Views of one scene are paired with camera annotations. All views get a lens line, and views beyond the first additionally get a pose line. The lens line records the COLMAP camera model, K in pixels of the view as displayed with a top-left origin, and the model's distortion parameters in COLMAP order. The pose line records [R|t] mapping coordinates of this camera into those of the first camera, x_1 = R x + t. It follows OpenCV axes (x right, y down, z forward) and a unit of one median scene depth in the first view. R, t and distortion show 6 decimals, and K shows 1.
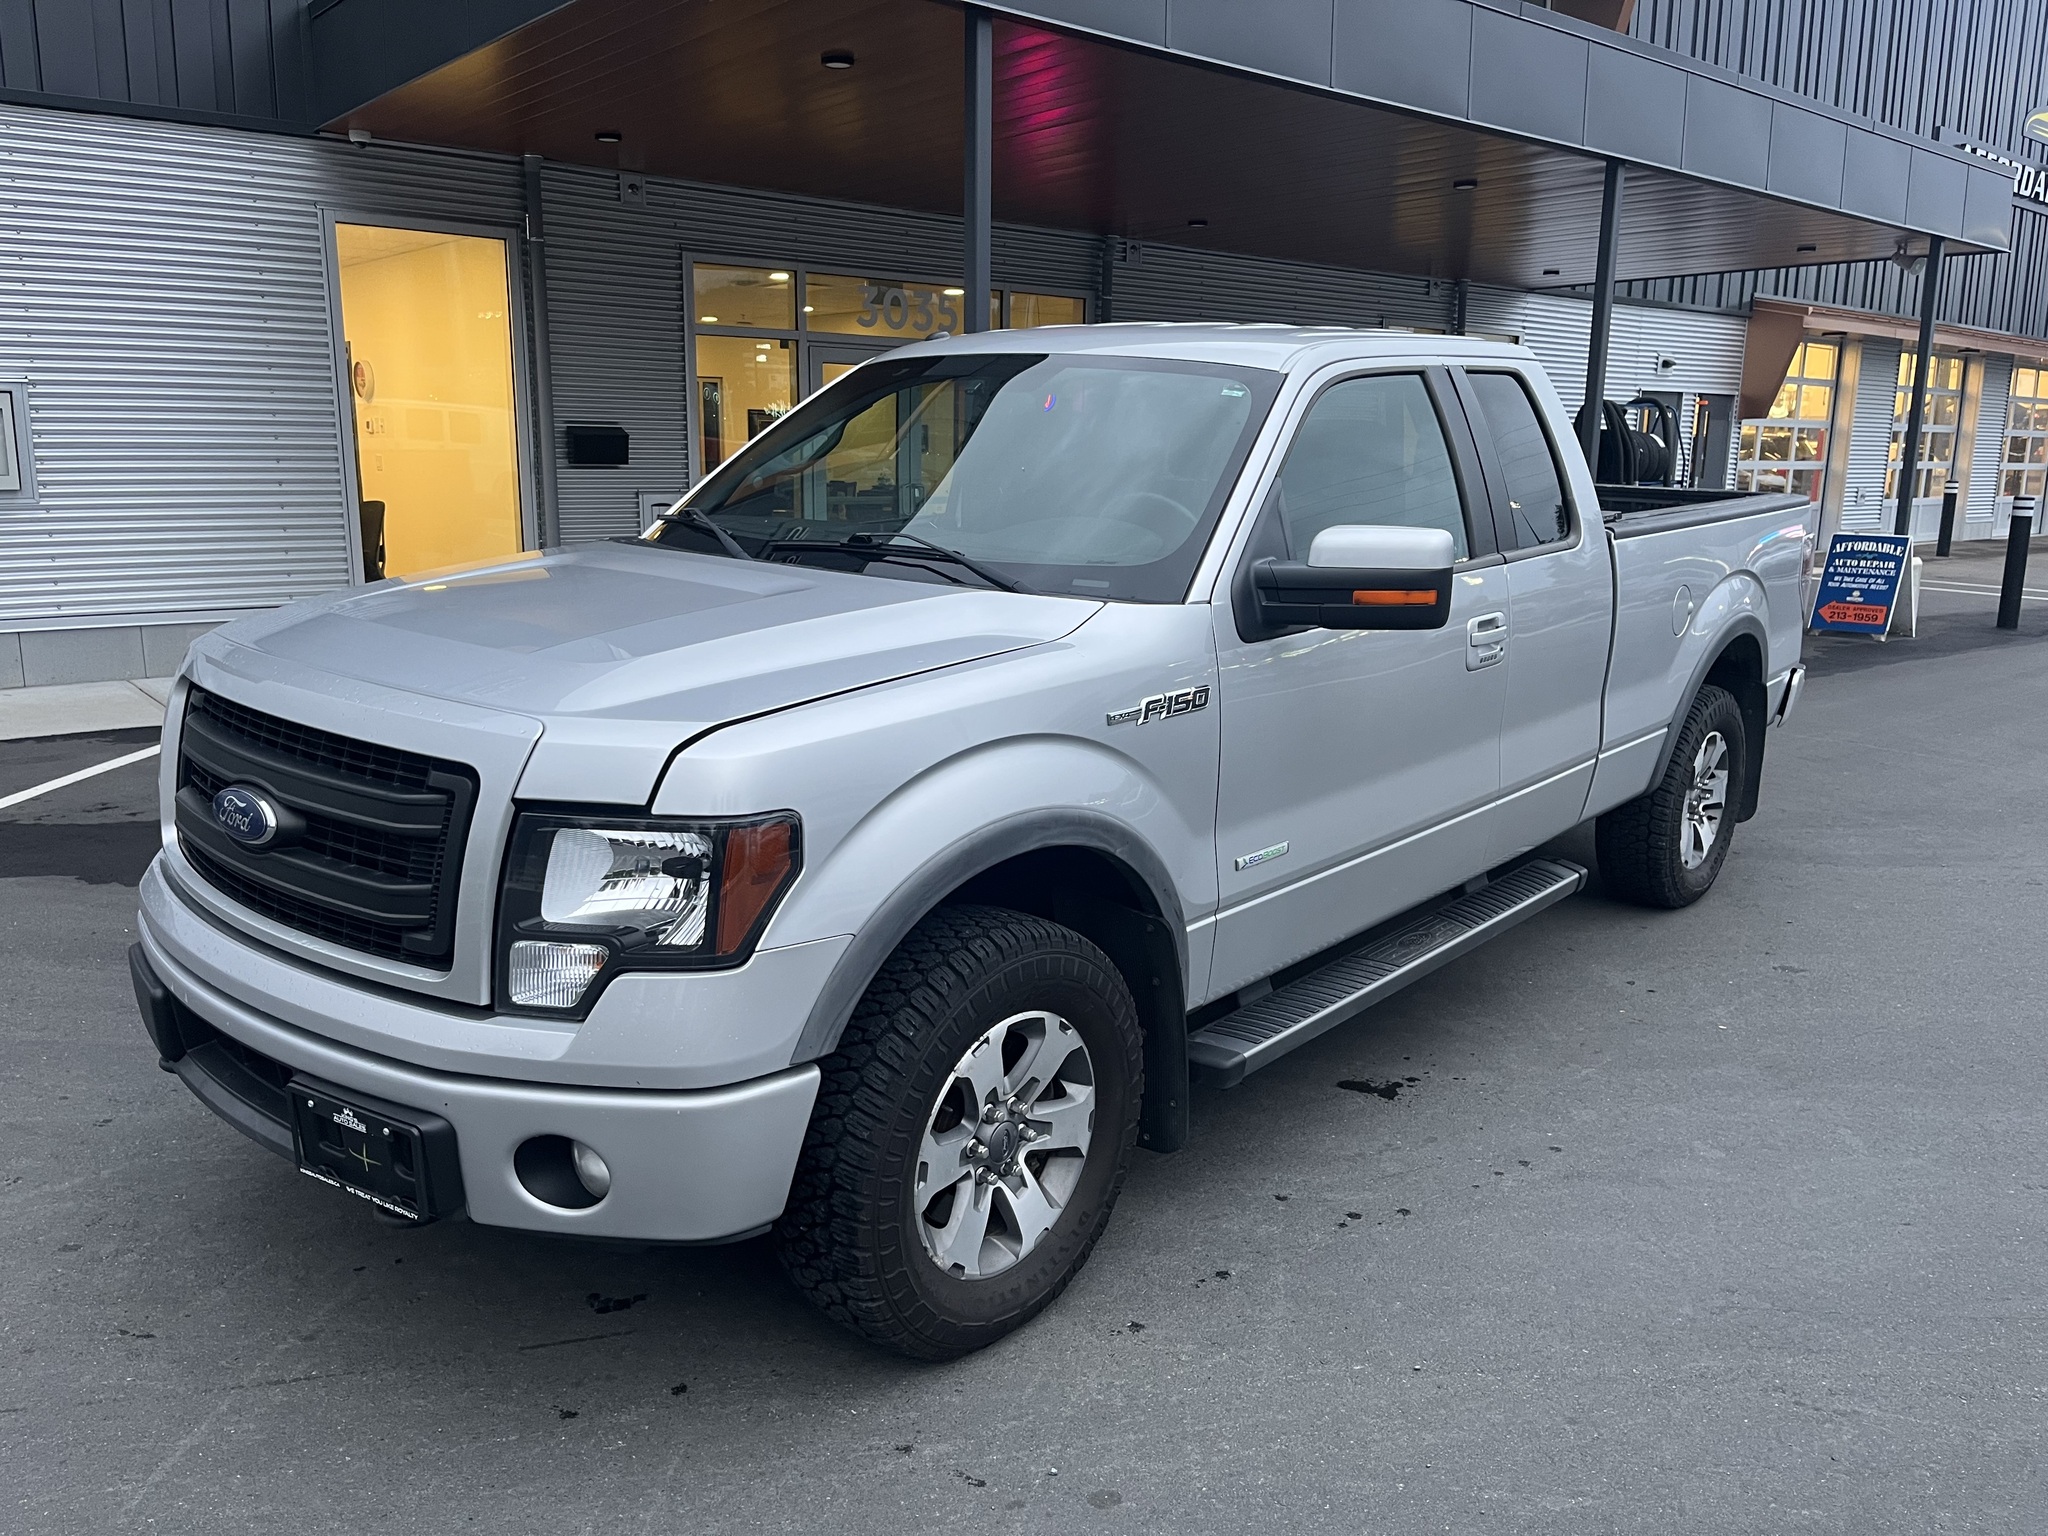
lens RADIAL K [[1588.4, 0, 1019.9], [0, 1588.4, 783.8], [0, 0, 1]] dist [0.074973, -0.124043]
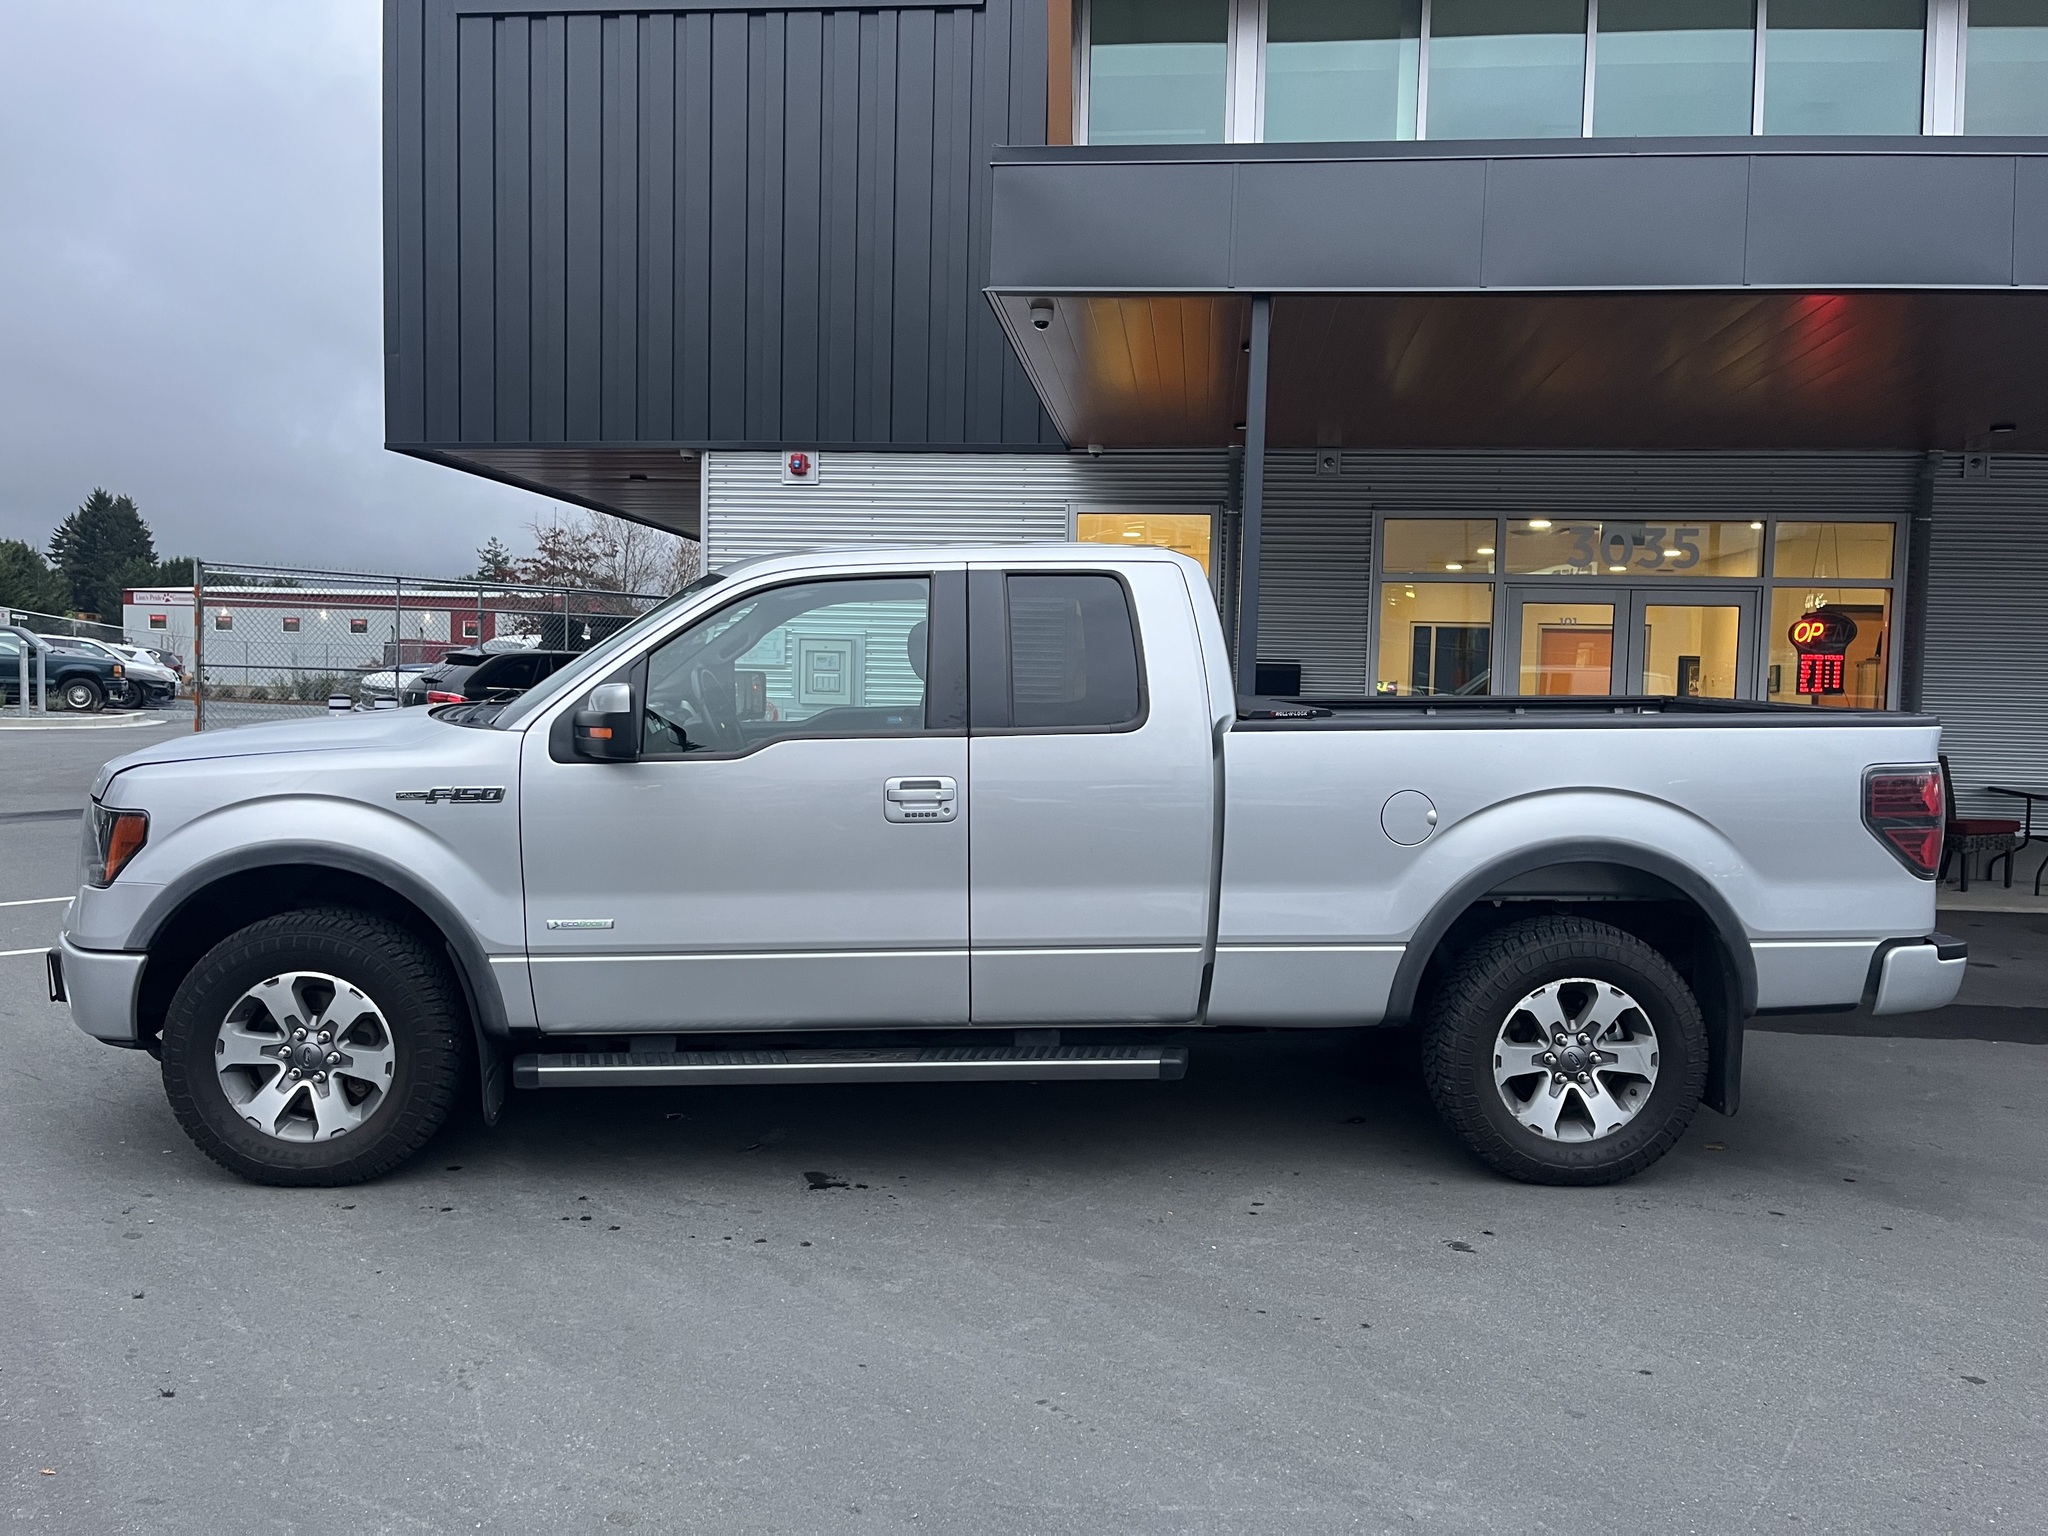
lens RADIAL K [[1588.4, 0, 1019.9], [0, 1588.4, 783.8], [0, 0, 1]] dist [0.074973, -0.124043]
pose [[0.679753, 0.049159, -0.731792, 0.369548], [-0.167704, 0.981736, -0.089828, -0.003318], [0.714011, 0.183785, 0.675583, 0.088939]]
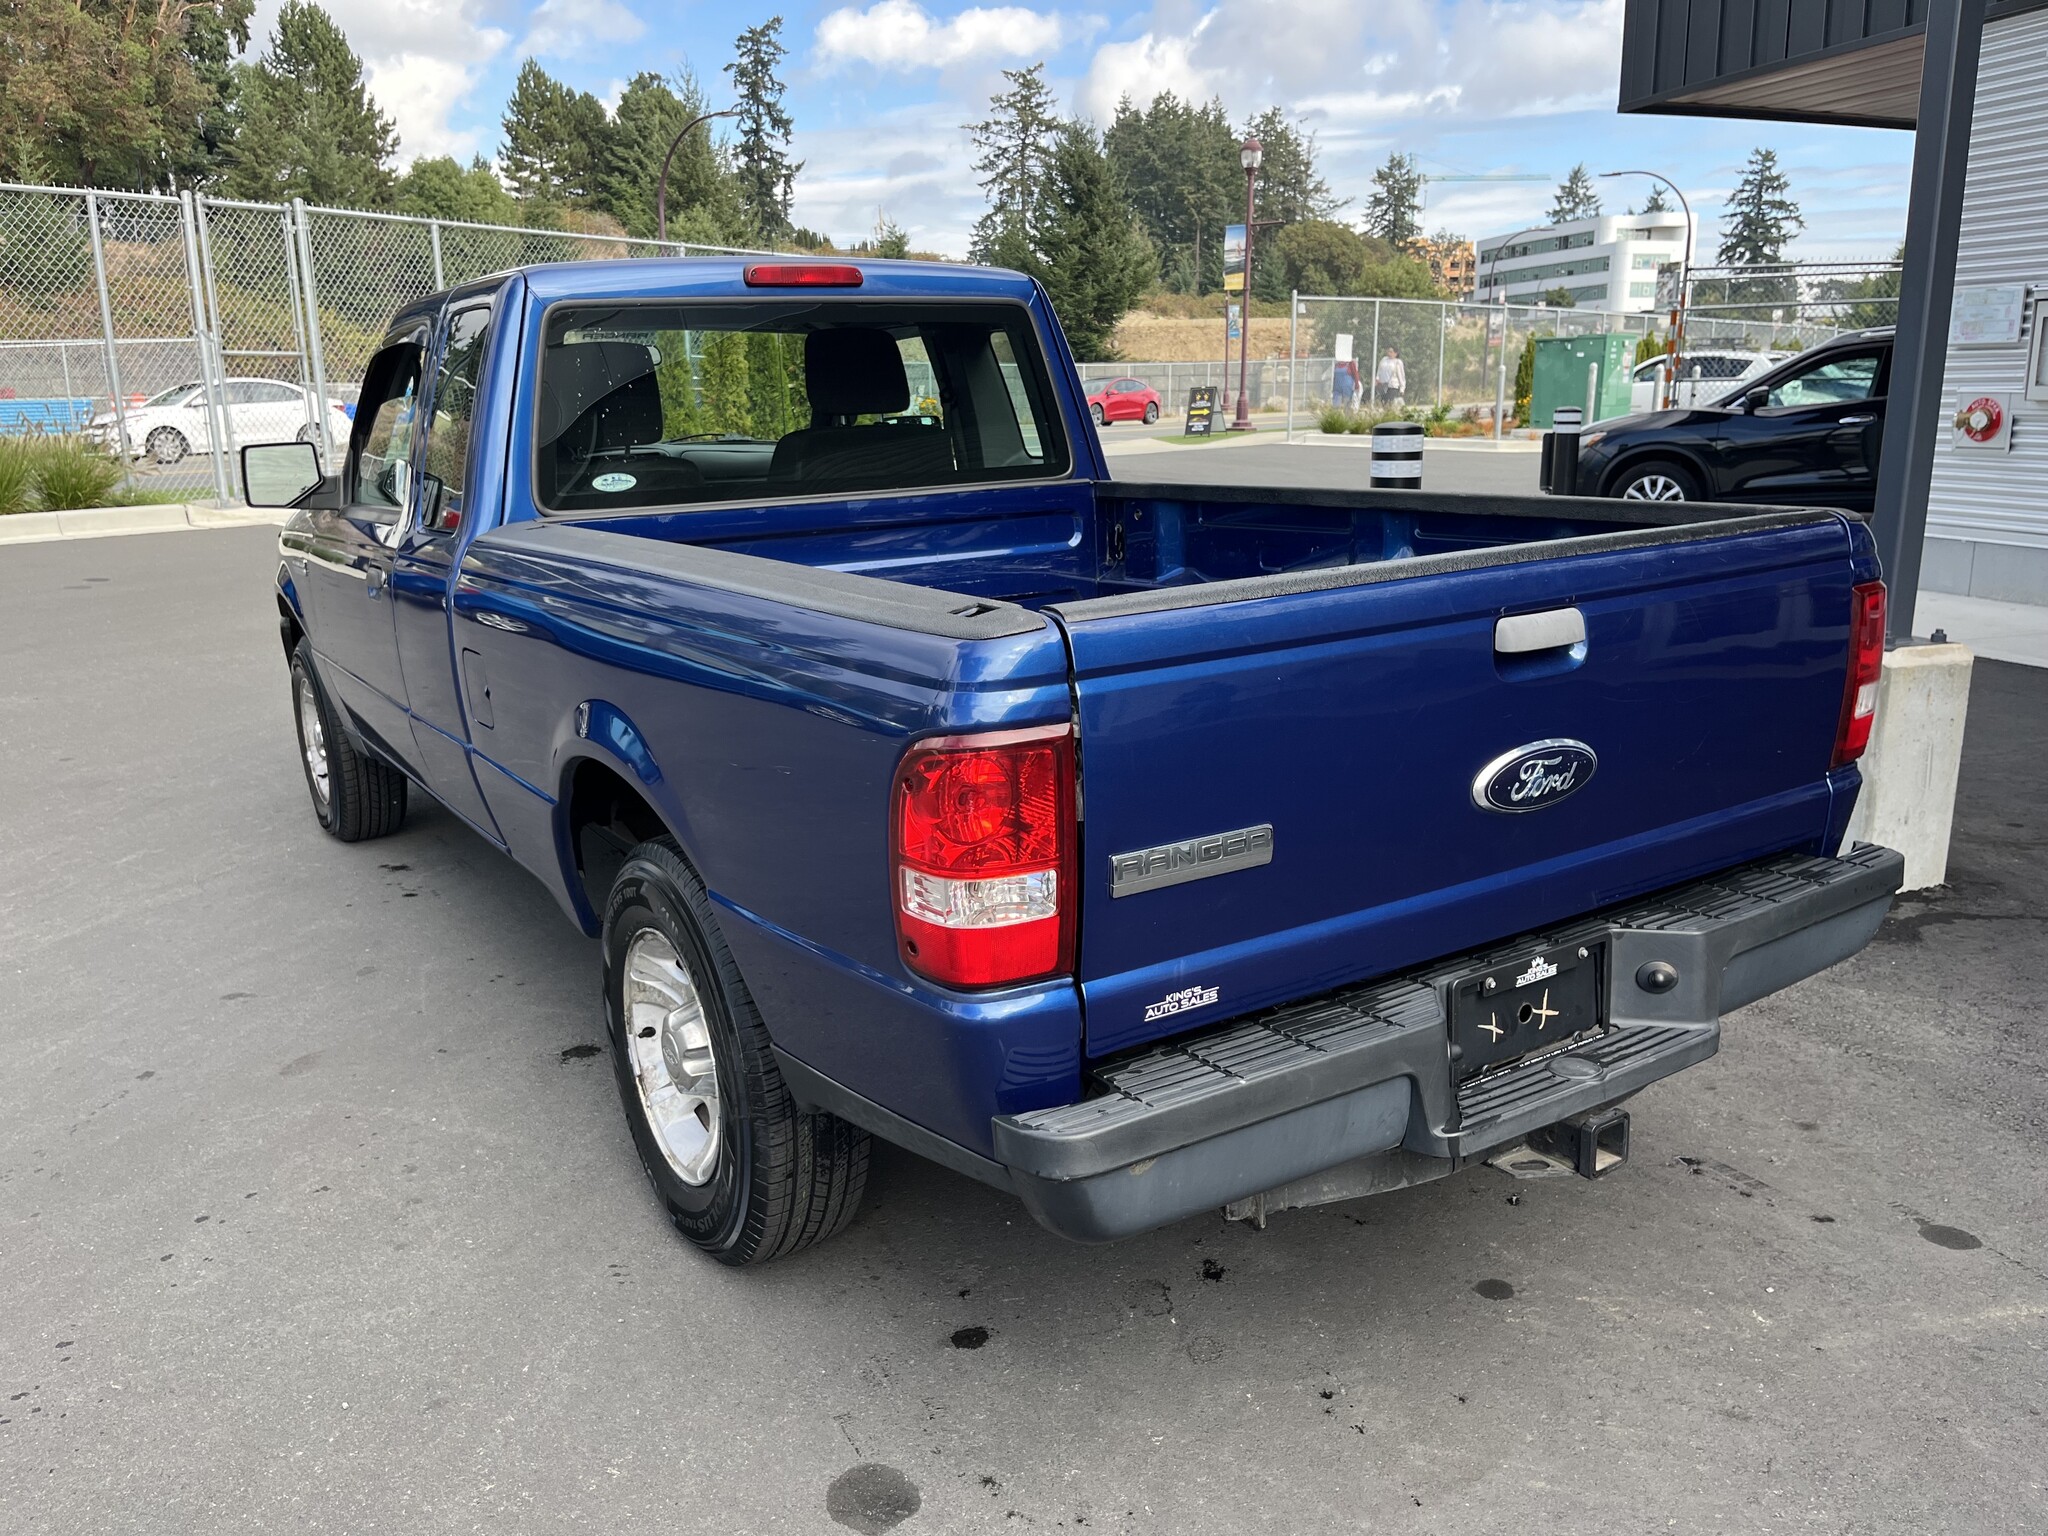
lens RADIAL K [[1589.5, 0, 1047.5], [0, 1589.5, 782.6], [0, 0, 1]] dist [0.089822, -0.148569]
pose [[-0.392904, 0.204430, -0.896568, 0.333510], [-0.186962, 0.936854, 0.295549, -0.089018], [0.900373, 0.283747, -0.329873, 0.537172]]
